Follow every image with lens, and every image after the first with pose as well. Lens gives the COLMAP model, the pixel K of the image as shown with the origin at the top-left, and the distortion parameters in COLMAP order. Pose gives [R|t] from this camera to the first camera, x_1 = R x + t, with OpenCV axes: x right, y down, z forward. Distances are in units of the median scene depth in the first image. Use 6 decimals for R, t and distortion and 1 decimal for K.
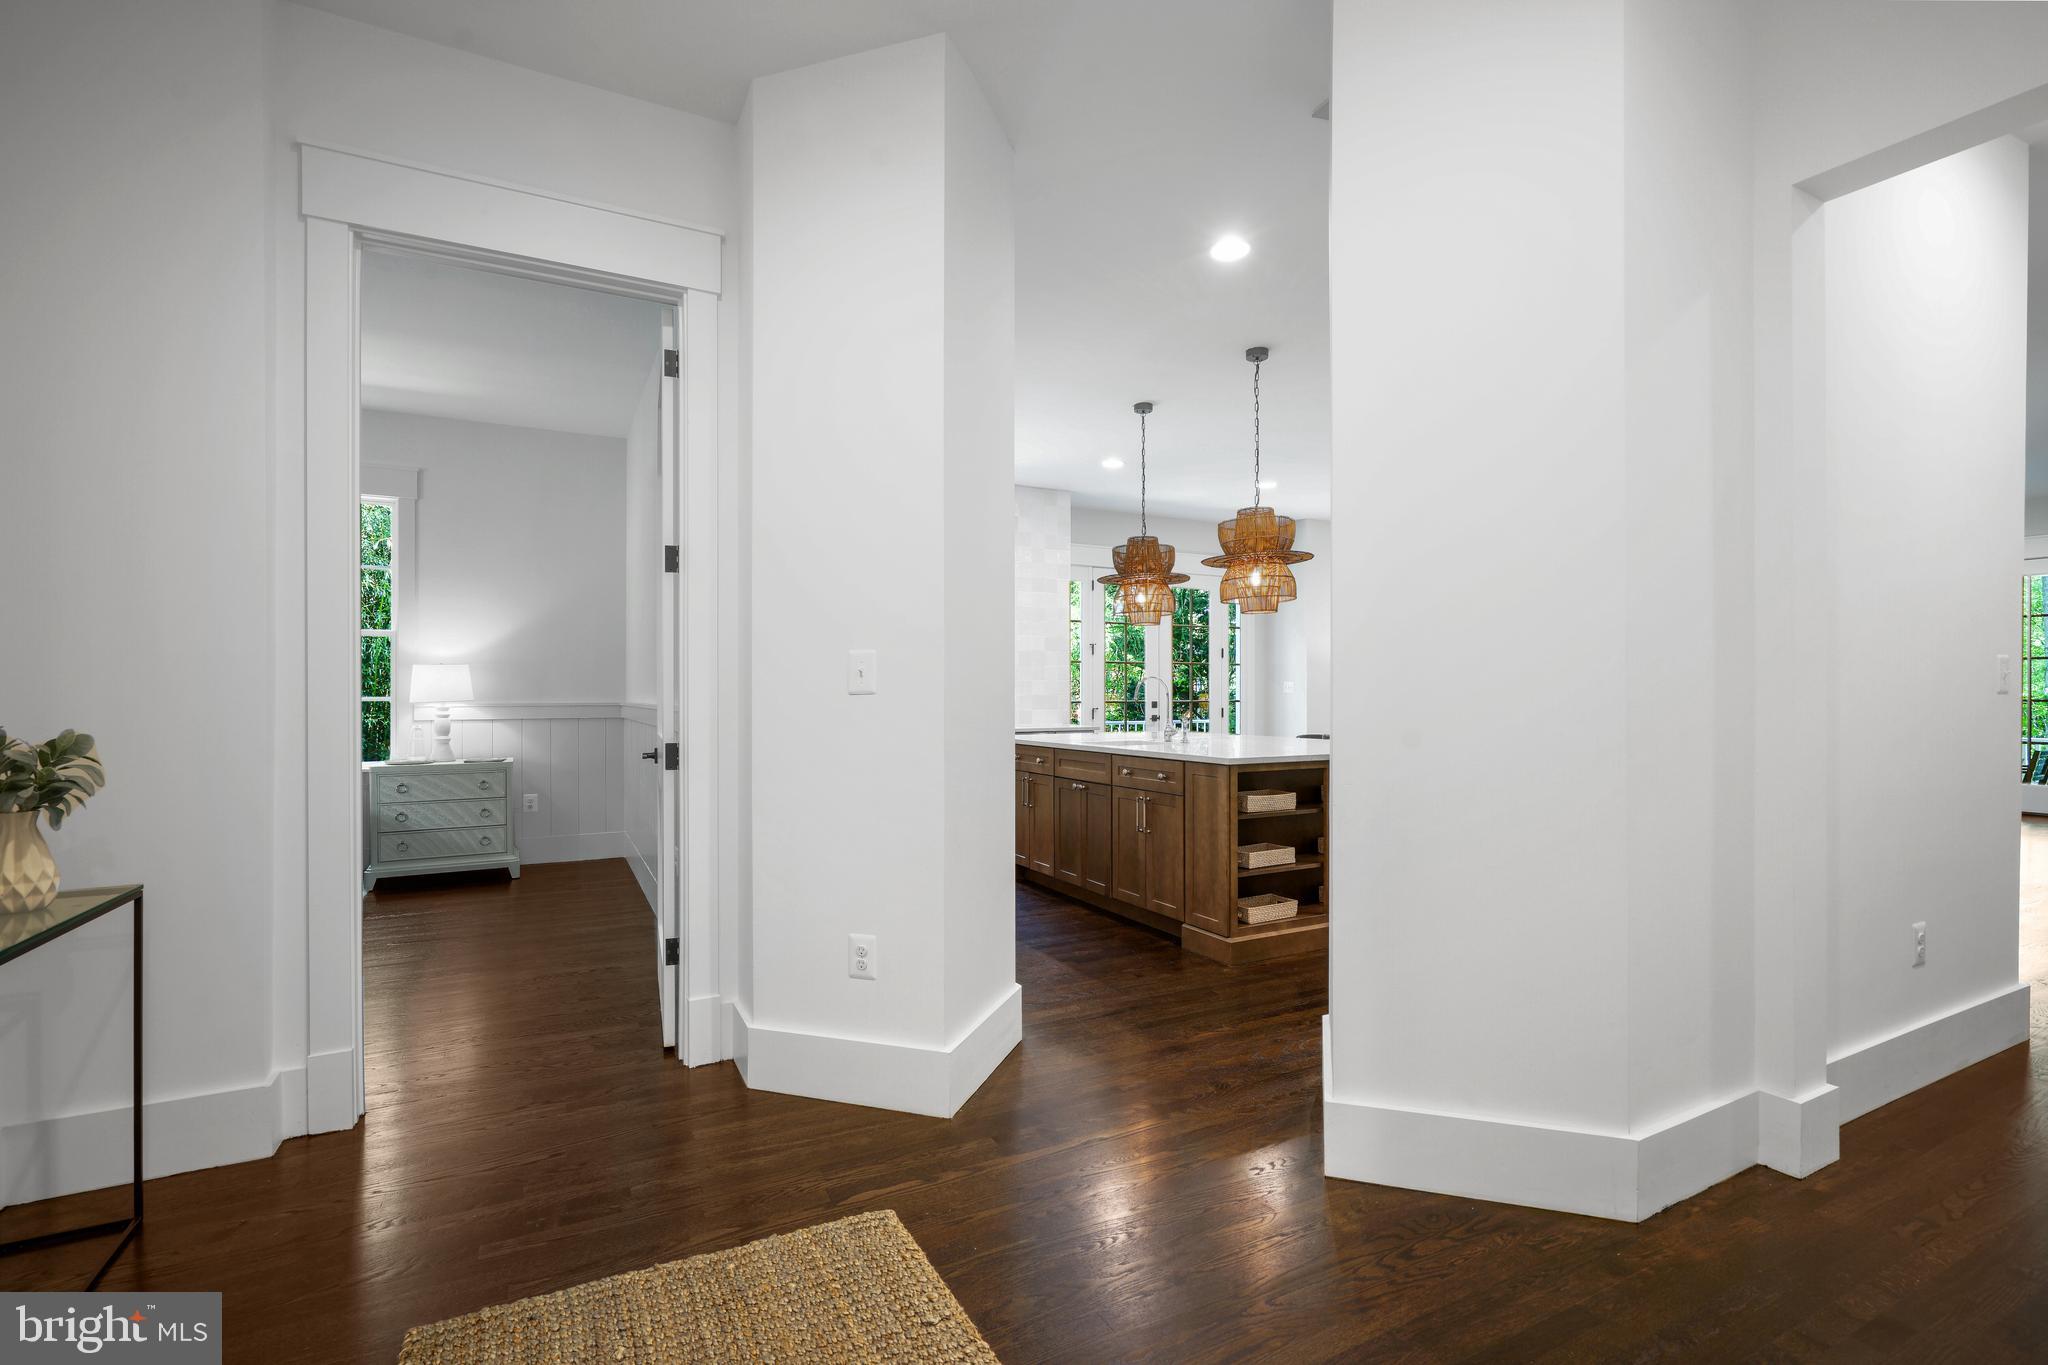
lens RADIAL K [[934.6, 0, 1023.2], [0, 934.6, 692.8], [0, 0, 1]] dist [-0.010307, 0.004111]
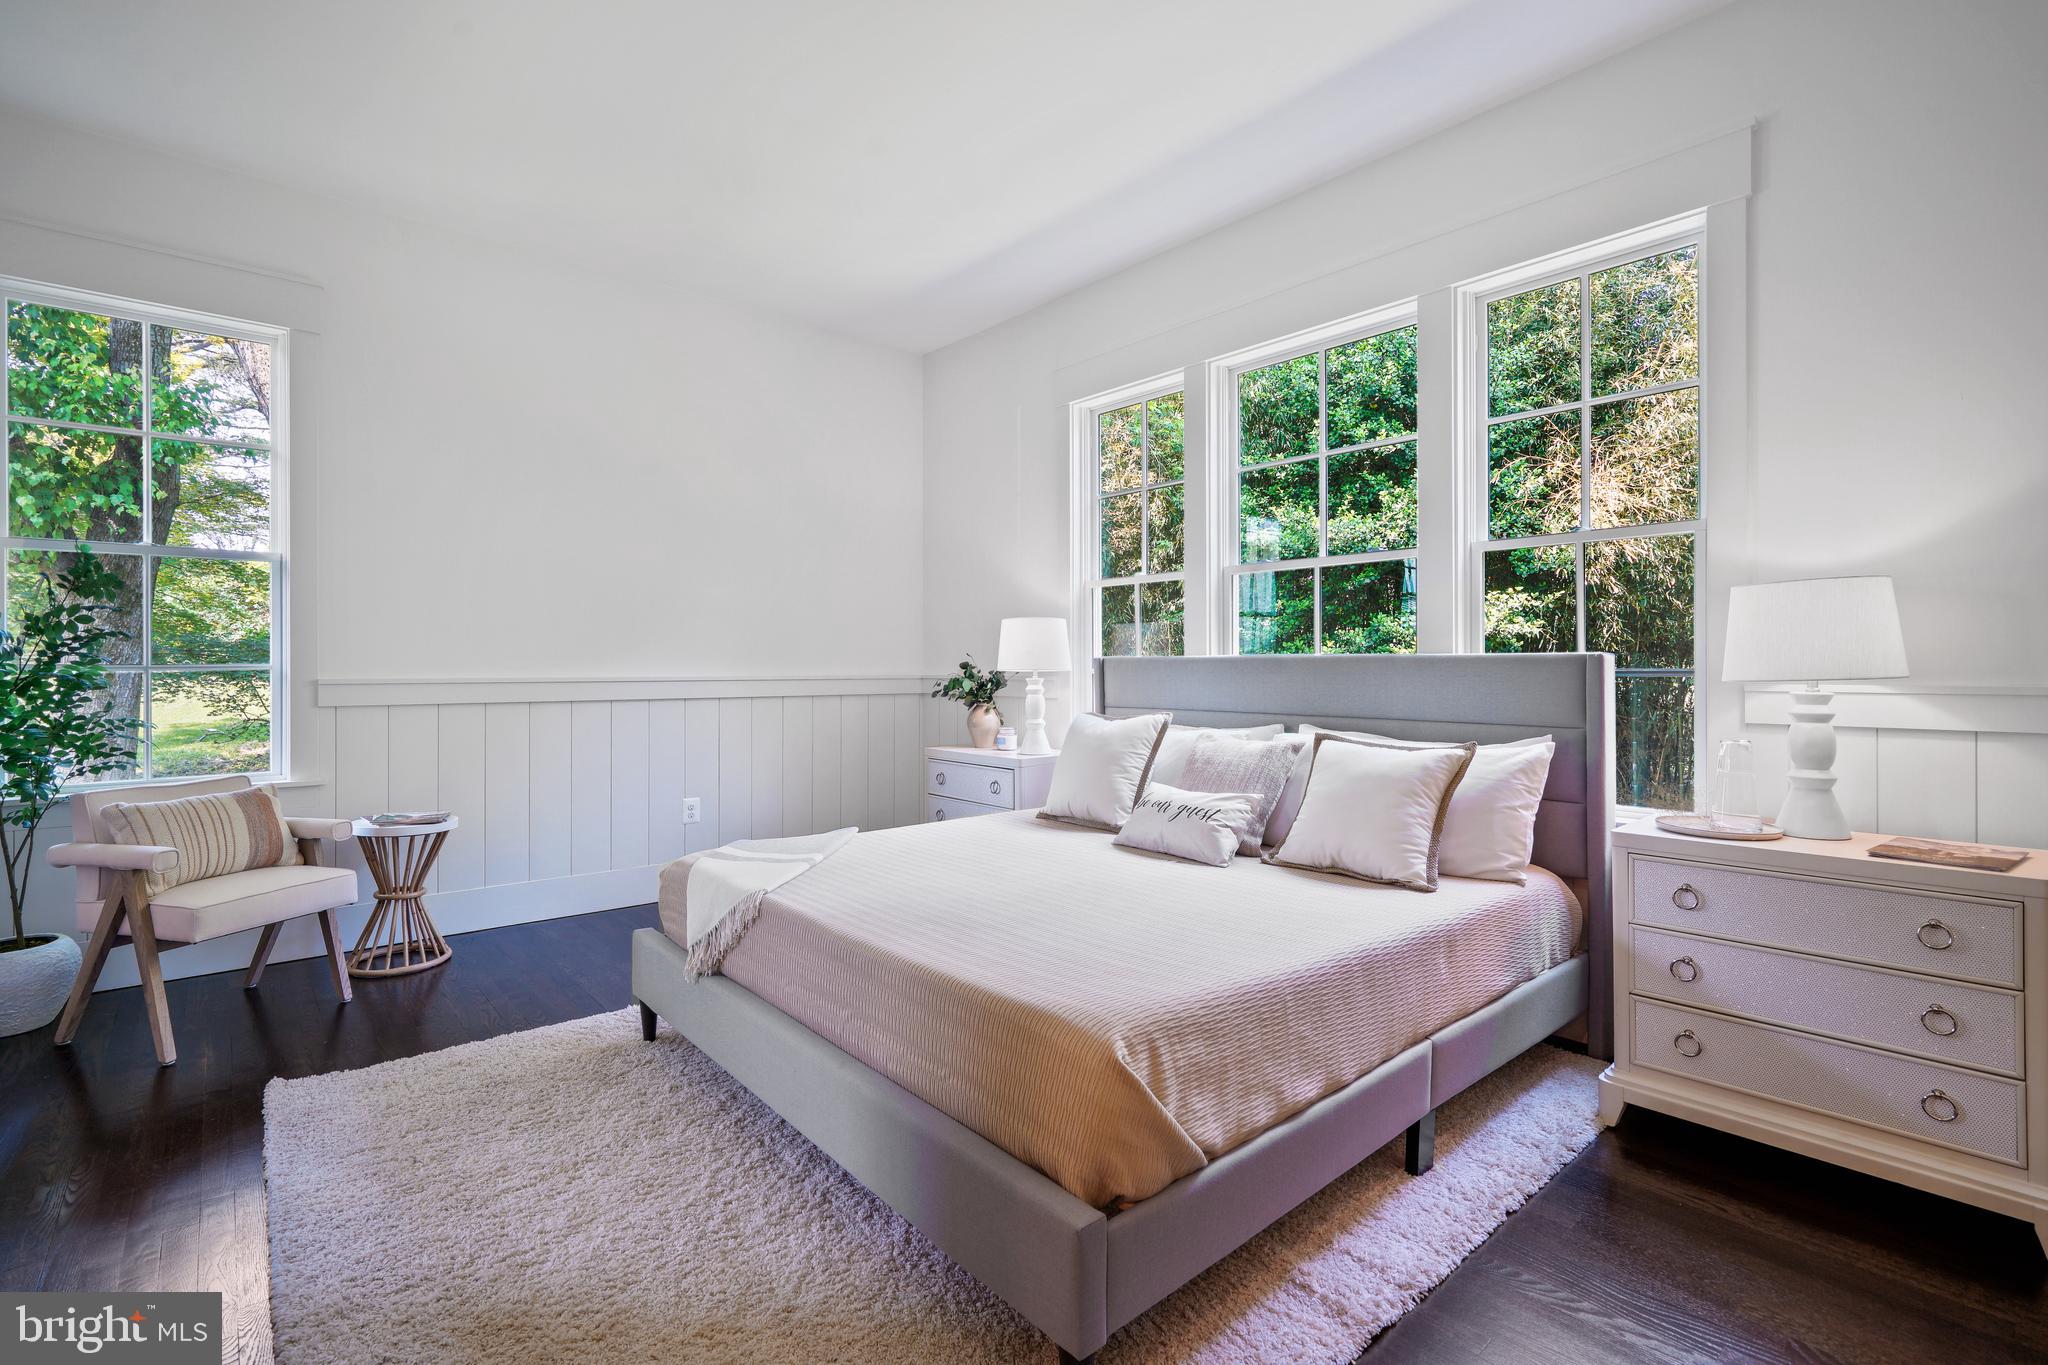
lens RADIAL K [[934.6, 0, 1025.9], [0, 934.6, 674.5], [0, 0, 1]] dist [-0.010307, 0.004111]
pose [[0.221369, 0.003678, -0.975183, -0.321854], [0.006969, 0.999961, 0.005353, 0.002932], [0.975165, -0.007981, 0.221335, 0.599341]]
